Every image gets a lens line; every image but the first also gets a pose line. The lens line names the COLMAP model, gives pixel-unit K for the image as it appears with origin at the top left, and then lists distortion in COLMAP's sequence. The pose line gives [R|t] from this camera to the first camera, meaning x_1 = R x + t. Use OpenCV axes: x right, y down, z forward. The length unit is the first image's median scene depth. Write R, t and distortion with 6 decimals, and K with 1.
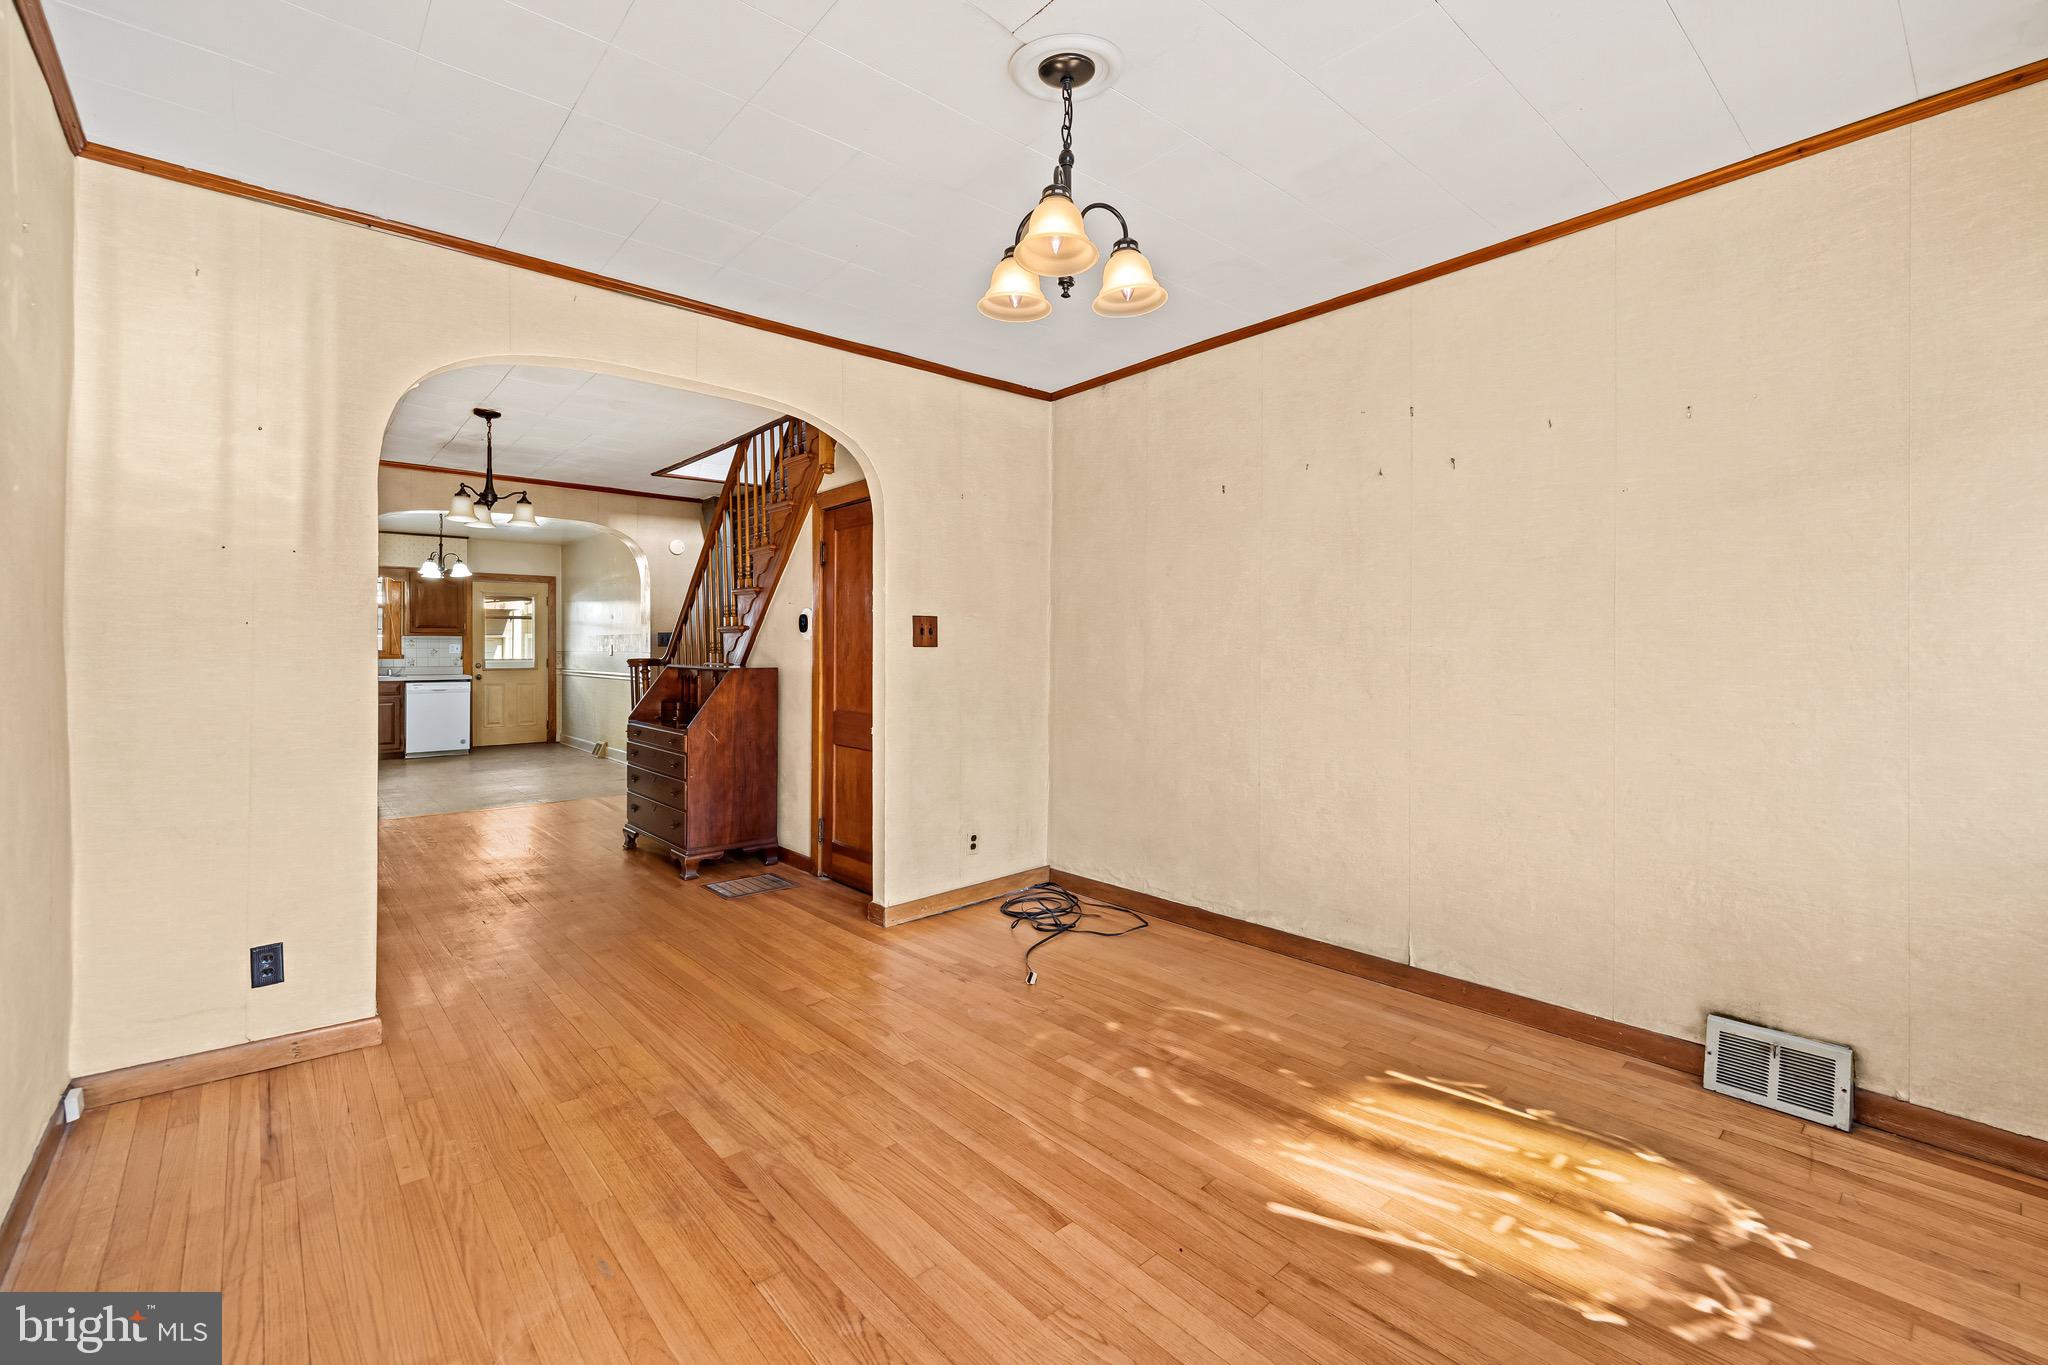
lens RADIAL K [[874.7, 0, 1025.7], [0, 874.7, 646.7], [0, 0, 1]] dist [0.000424, -0.000107]
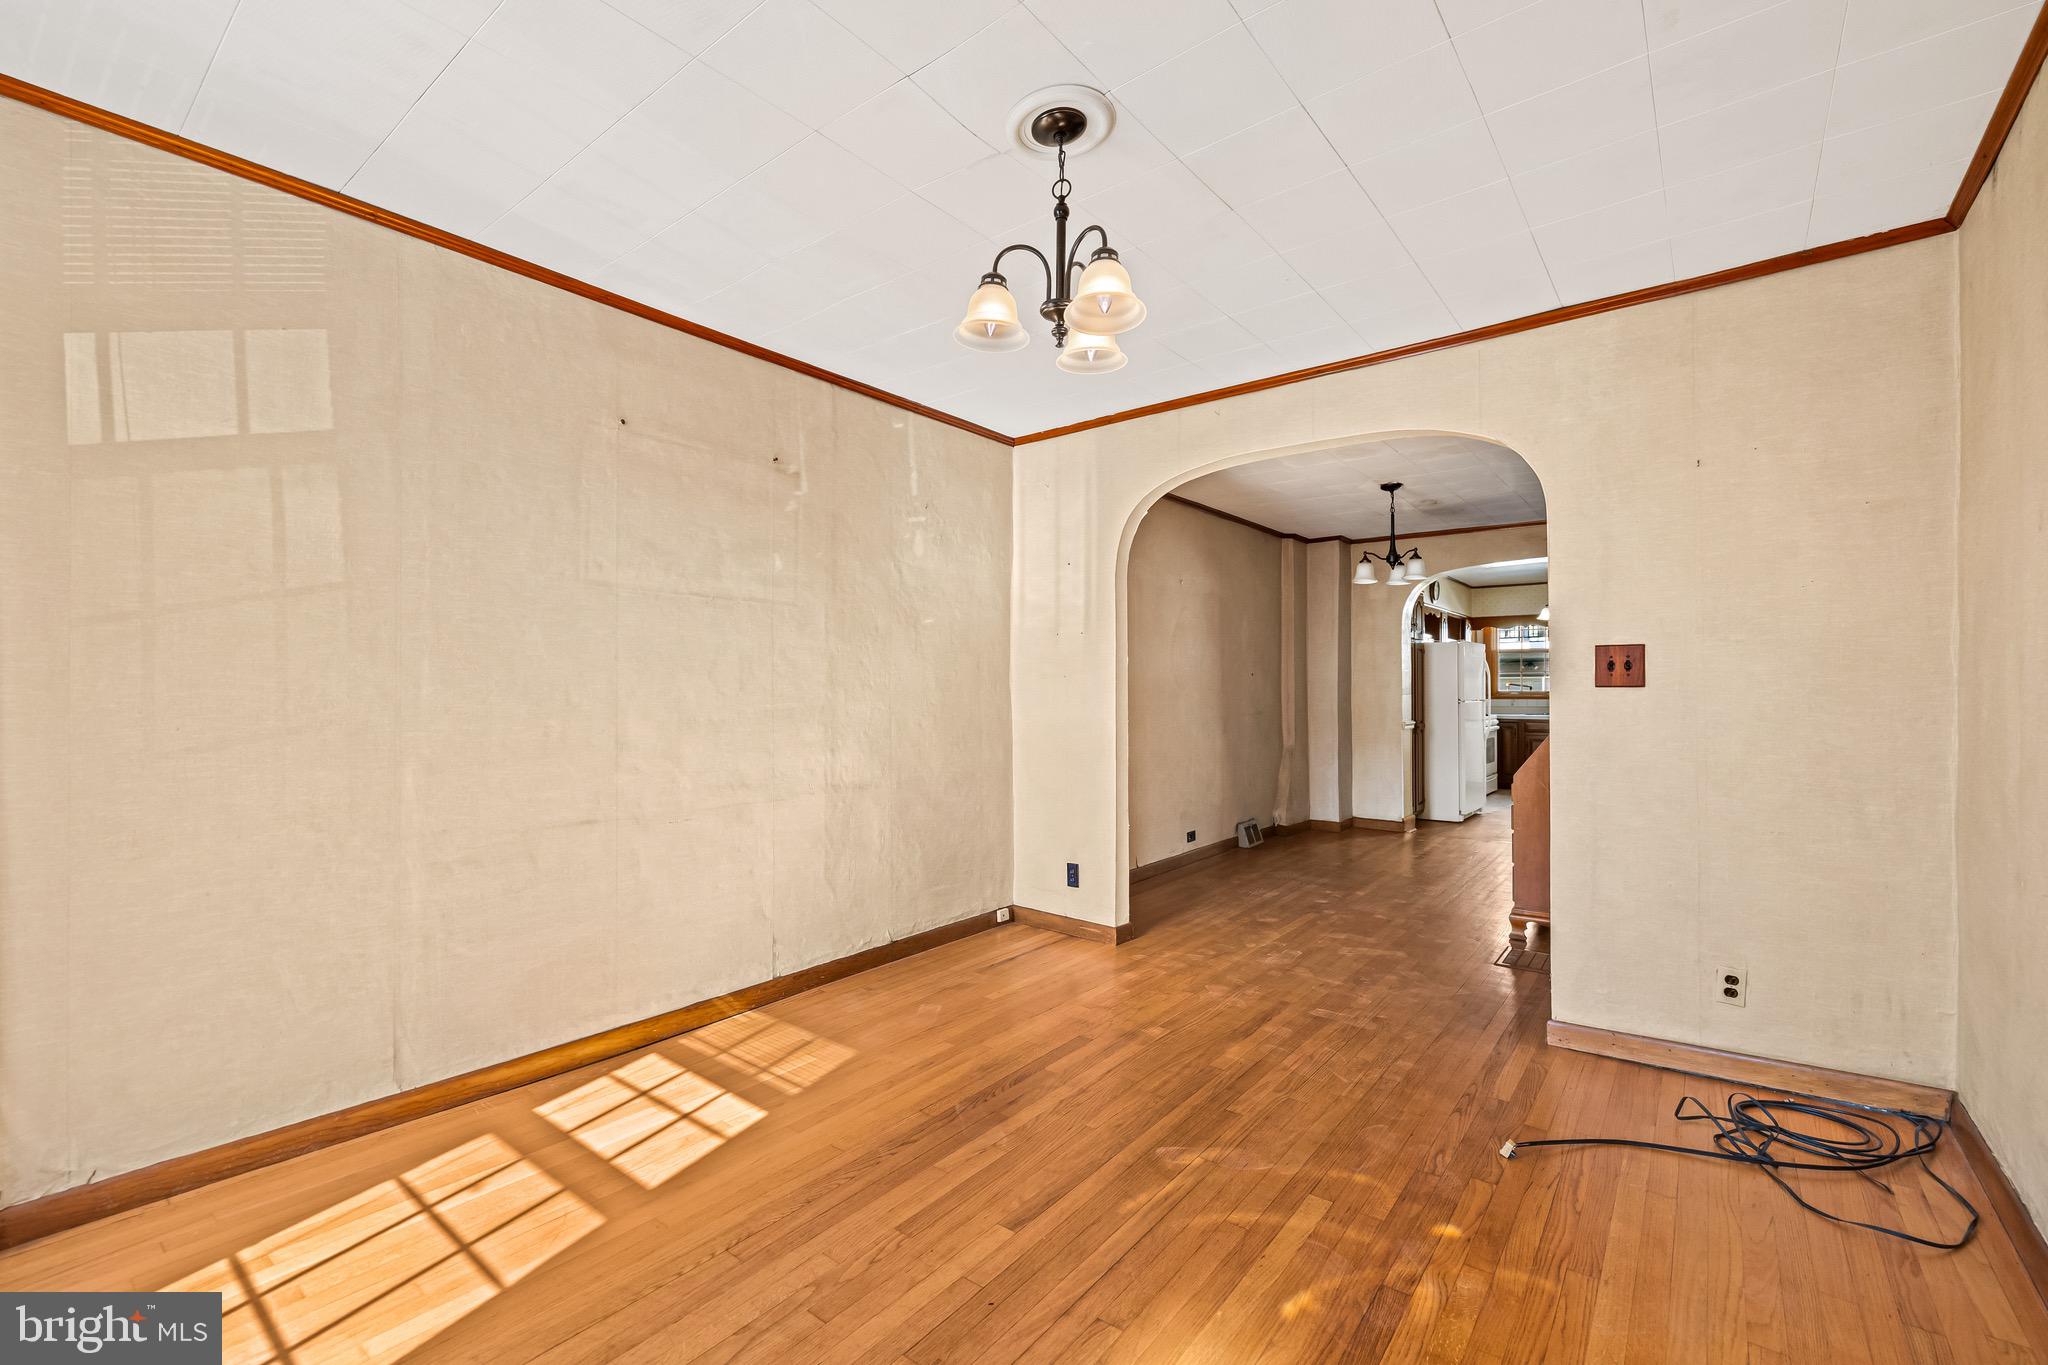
lens RADIAL K [[870.2, 0, 1024.0], [0, 870.2, 682.5], [0, 0, 1]] dist [0.000285, 0.000104]
pose [[0.178022, -0.010102, -0.983975, 0.776043], [0.004468, 0.999945, -0.009457, 0.001425], [0.984016, -0.002713, 0.178058, 0.582423]]
